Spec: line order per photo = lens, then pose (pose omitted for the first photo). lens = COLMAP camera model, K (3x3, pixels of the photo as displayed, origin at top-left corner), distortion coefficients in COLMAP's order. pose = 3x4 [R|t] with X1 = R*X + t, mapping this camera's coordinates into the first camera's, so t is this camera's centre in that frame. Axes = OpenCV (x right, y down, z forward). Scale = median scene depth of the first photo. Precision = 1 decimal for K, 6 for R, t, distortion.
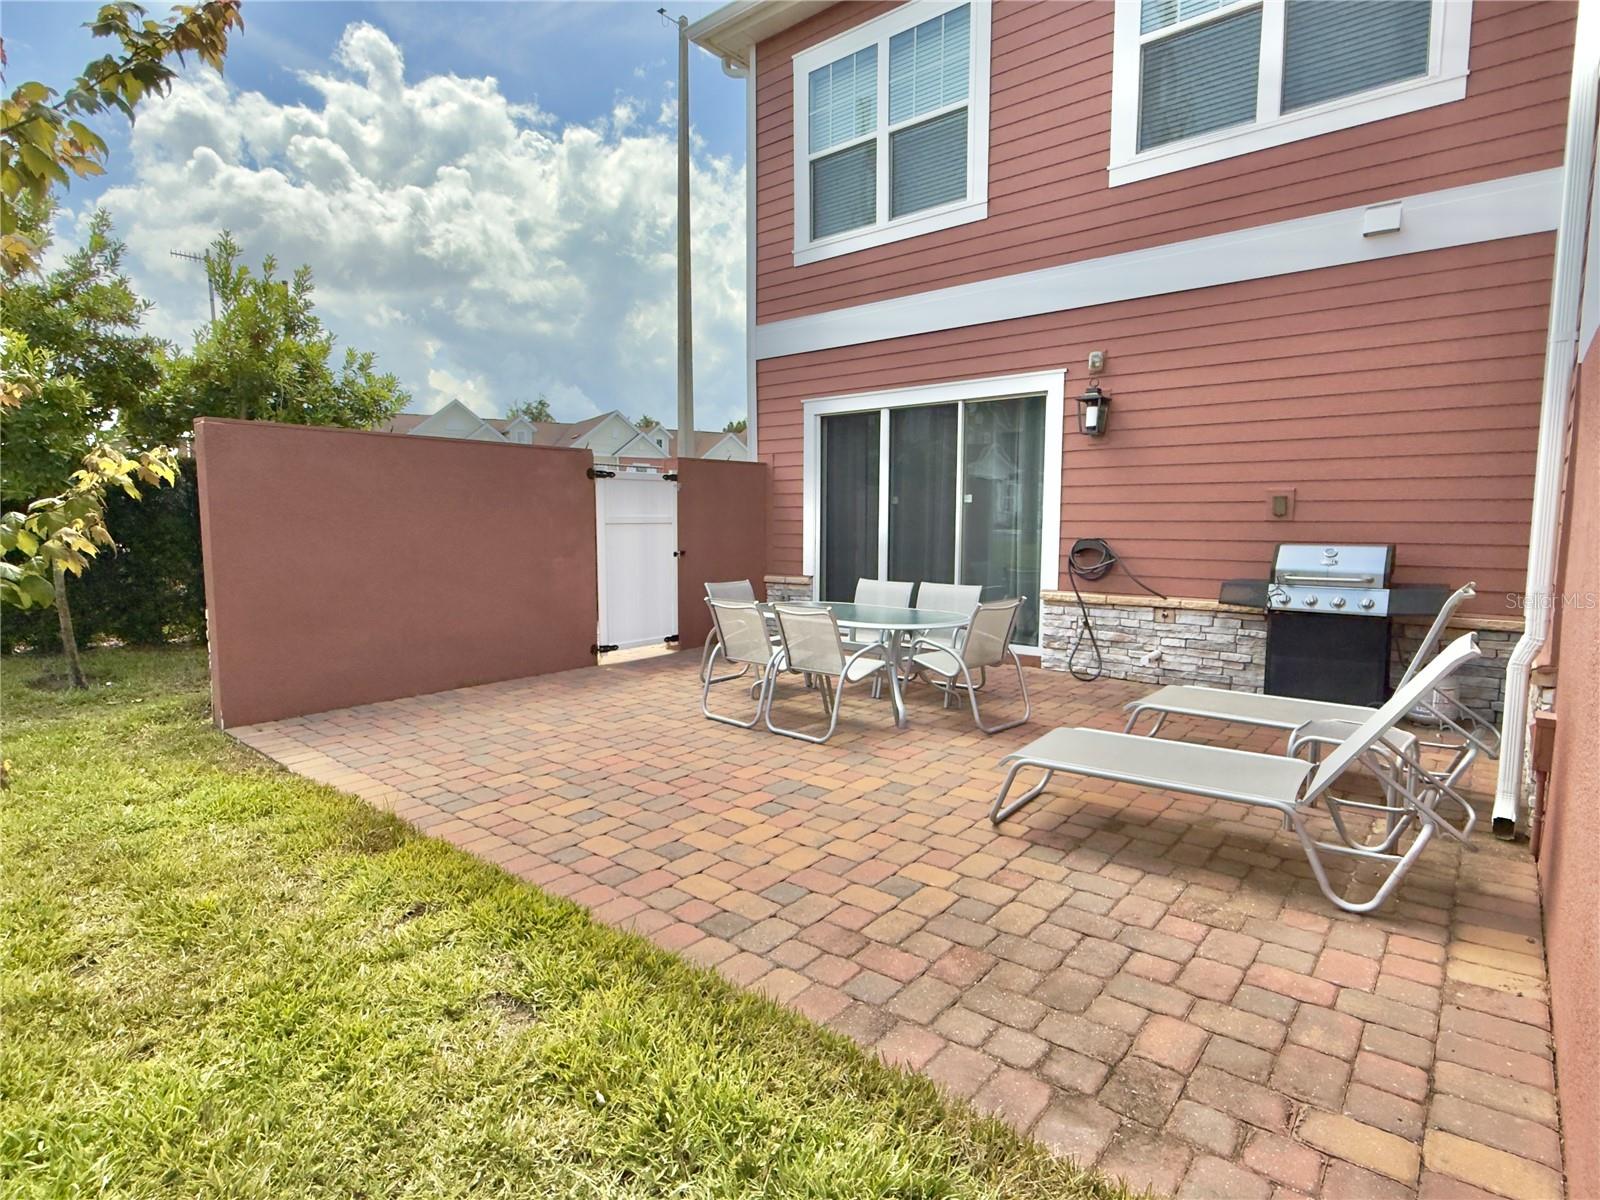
lens RADIAL K [[836.2, 0, 801.2], [0, 836.2, 601.1], [0, 0, 1]] dist [-0.000017, -0.001124]
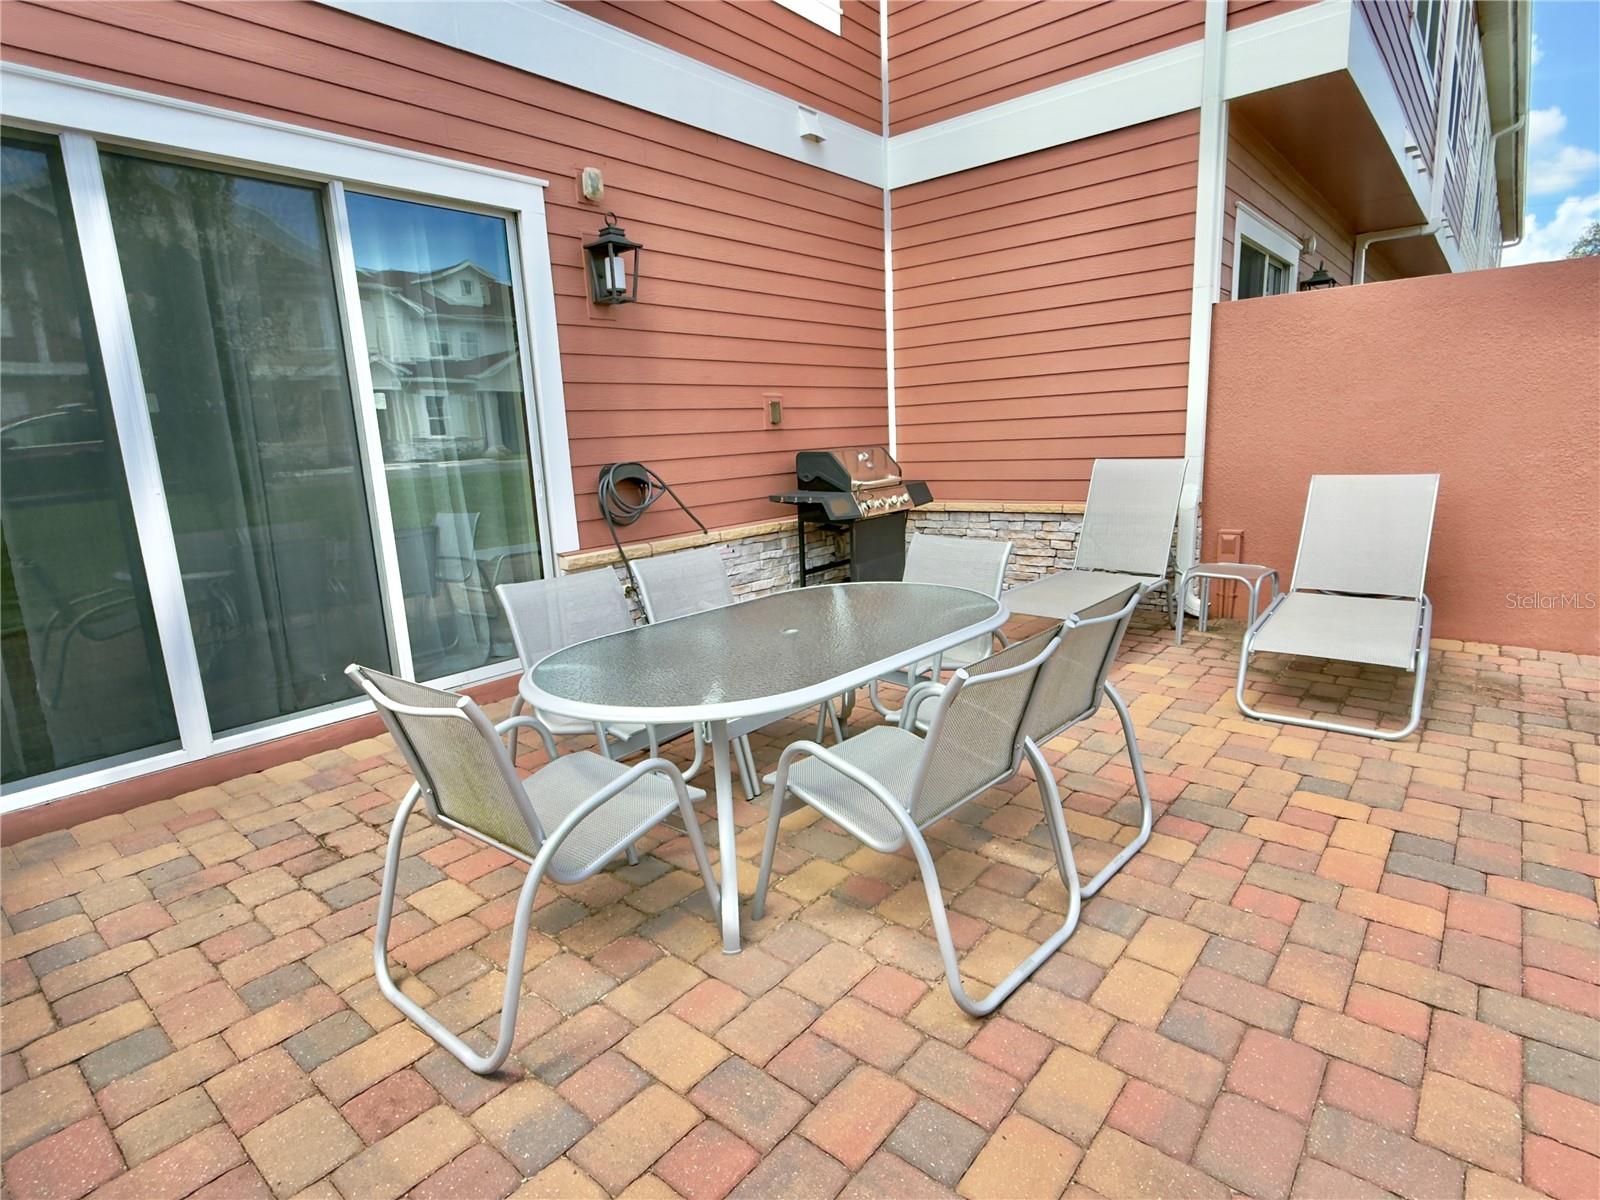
lens RADIAL K [[836.2, 0, 794.2], [0, 836.2, 601.9], [0, 0, 1]] dist [-0.000017, -0.001124]
pose [[-0.003783, -0.197609, 0.980274, -0.357775], [0.144376, 0.969902, 0.196075, -0.084446], [-0.989516, 0.142269, 0.024861, 0.930760]]
